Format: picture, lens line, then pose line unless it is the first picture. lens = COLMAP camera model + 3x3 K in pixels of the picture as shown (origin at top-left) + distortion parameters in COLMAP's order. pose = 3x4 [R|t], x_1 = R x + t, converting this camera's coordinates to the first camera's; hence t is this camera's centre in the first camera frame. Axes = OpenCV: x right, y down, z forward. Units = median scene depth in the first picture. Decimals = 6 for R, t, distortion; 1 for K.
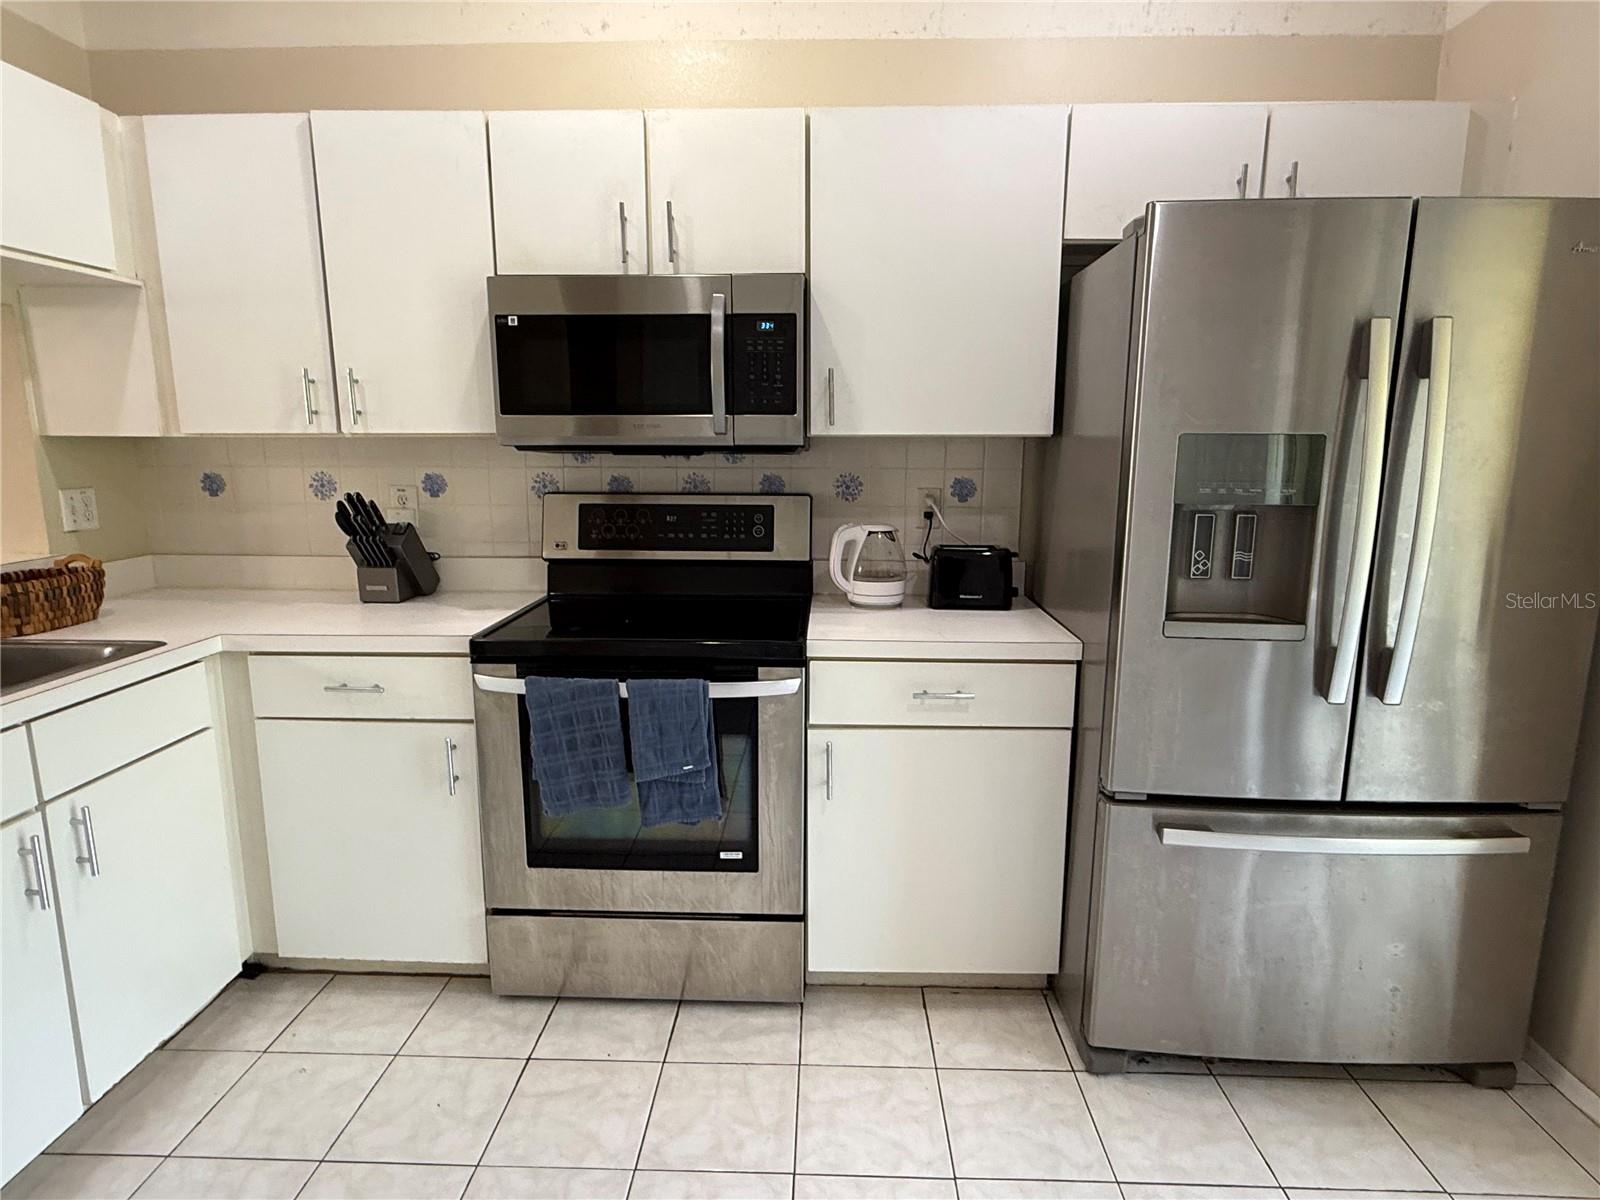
lens RADIAL K [[907.5, 0, 811.6], [0, 907.5, 599.7], [0, 0, 1]] dist [-0.000245, -0.000178]
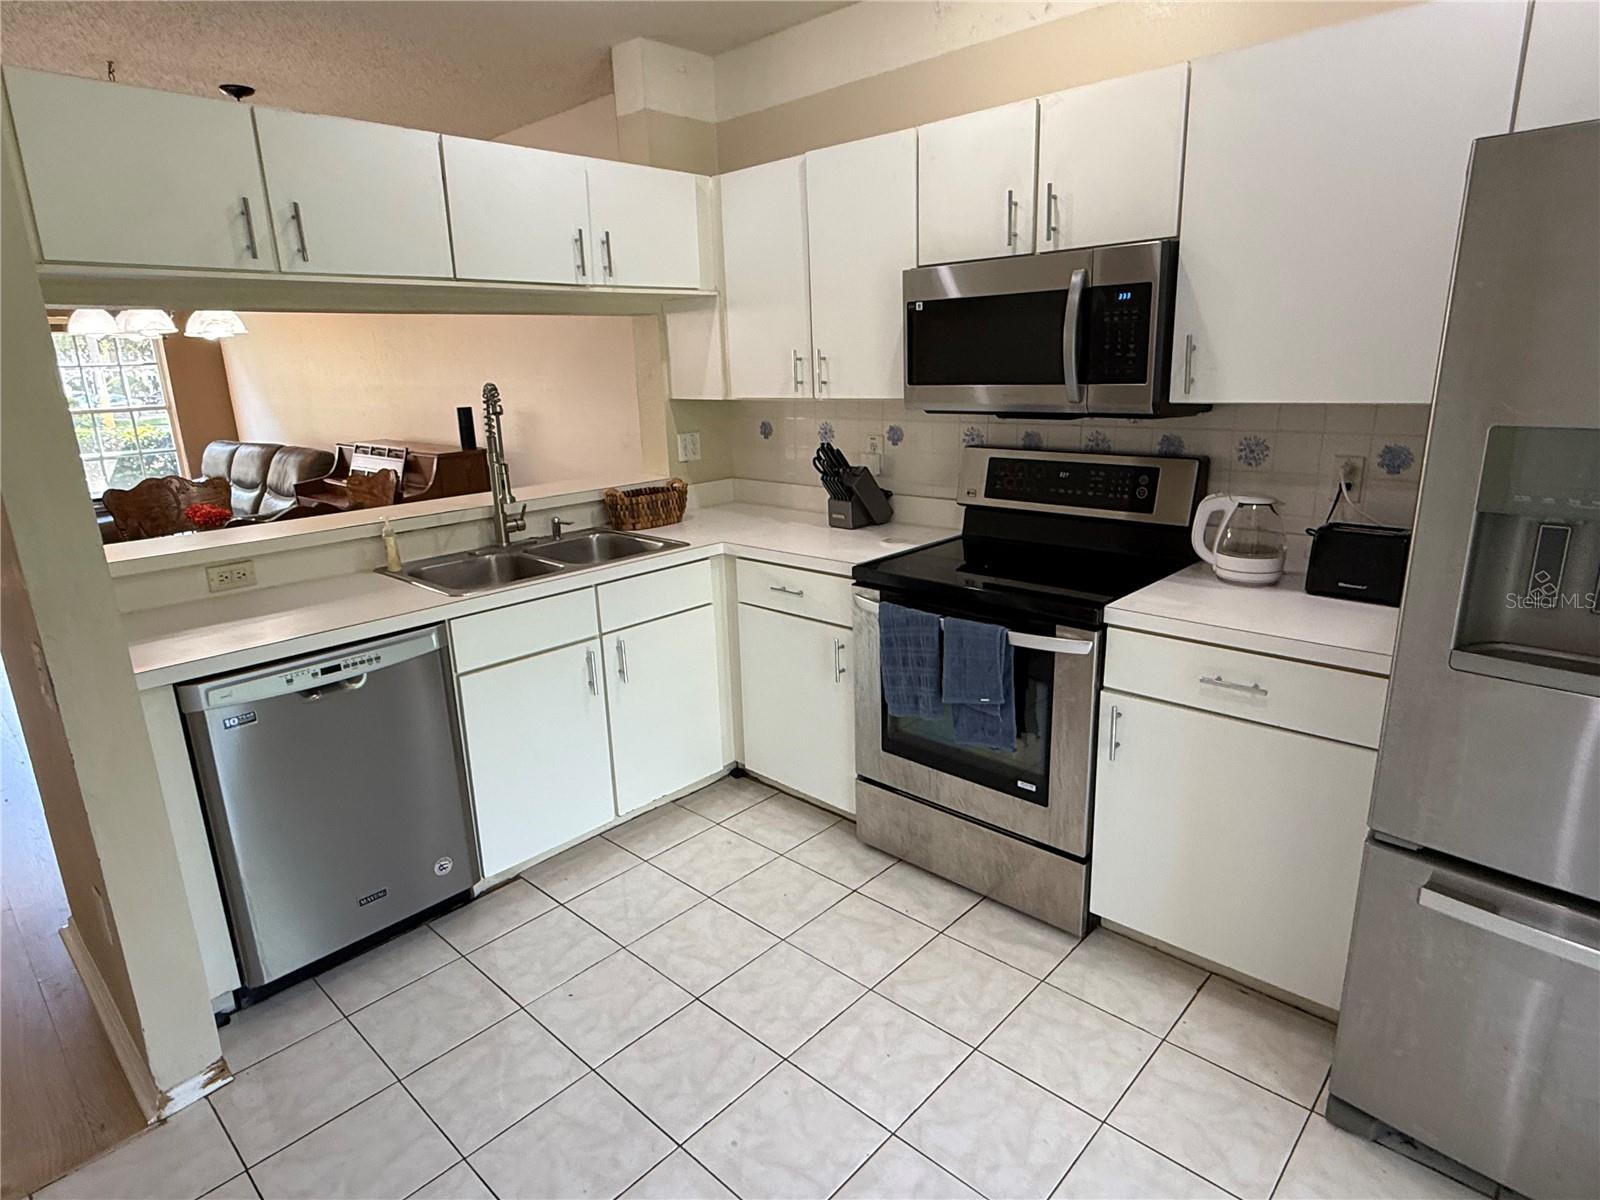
lens RADIAL K [[907.5, 0, 803.9], [0, 907.5, 595.2], [0, 0, 1]] dist [-0.000245, -0.000178]
pose [[0.748456, 0.143556, -0.647460, 0.393762], [-0.084209, 0.988960, 0.121930, -0.064364], [0.657816, -0.036737, 0.752282, -0.015290]]
